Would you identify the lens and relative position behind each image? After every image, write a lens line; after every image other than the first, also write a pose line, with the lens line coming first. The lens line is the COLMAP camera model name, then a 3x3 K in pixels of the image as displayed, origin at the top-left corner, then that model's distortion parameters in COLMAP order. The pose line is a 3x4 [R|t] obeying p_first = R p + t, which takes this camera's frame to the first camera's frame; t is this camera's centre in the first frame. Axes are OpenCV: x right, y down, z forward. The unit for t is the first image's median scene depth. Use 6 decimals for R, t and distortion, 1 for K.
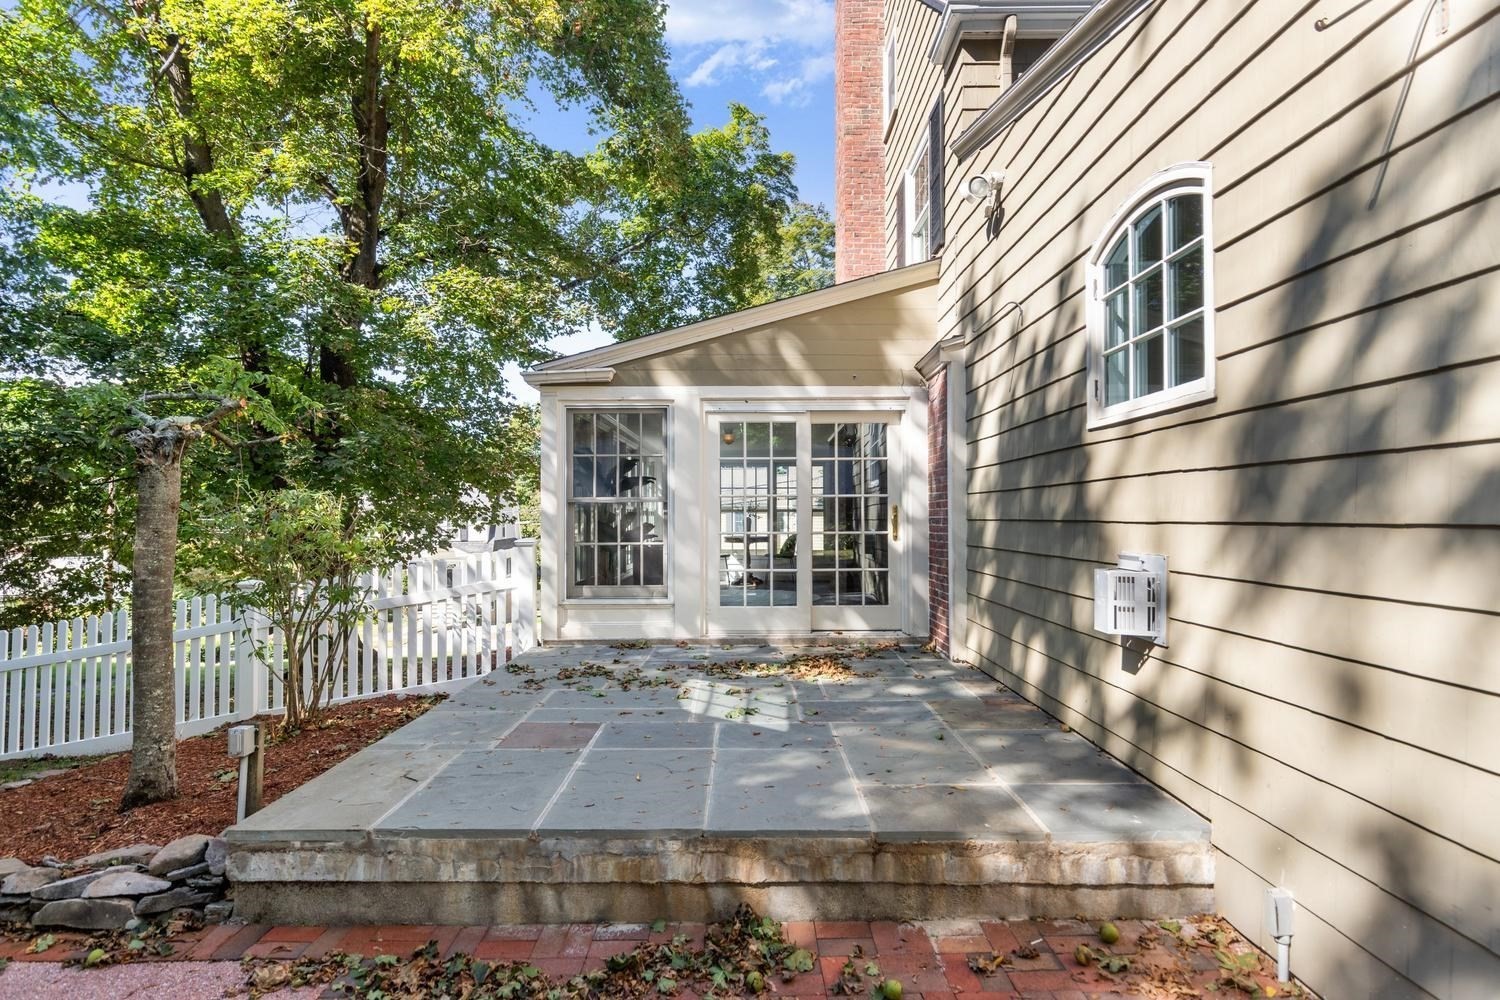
lens RADIAL K [[730.2, 0, 759.1], [0, 730.2, 508.5], [0, 0, 1]] dist [-0.004310, -0.000584]
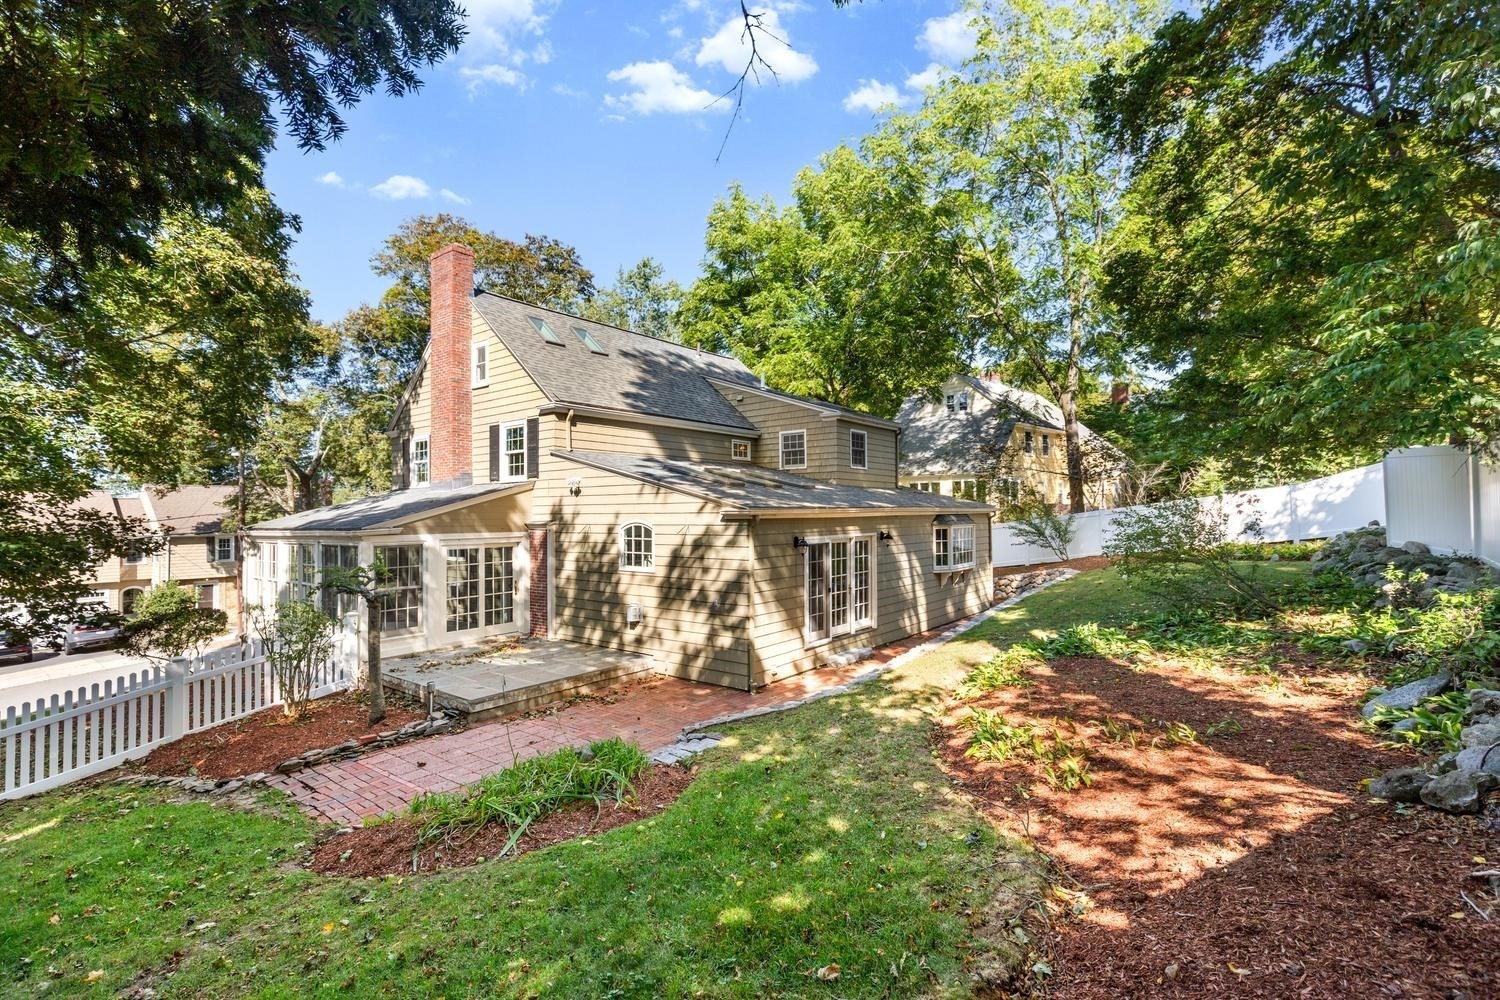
lens RADIAL K [[681.5, 0, 751.9], [0, 681.5, 506.1], [0, 0, 1]] dist [0.011262, -0.003065]
pose [[0.621266, 0.010606, 0.783528, -1.176521], [-0.005647, 0.999943, -0.009059, -0.253751], [-0.783579, 0.001203, 0.621290, -1.090052]]
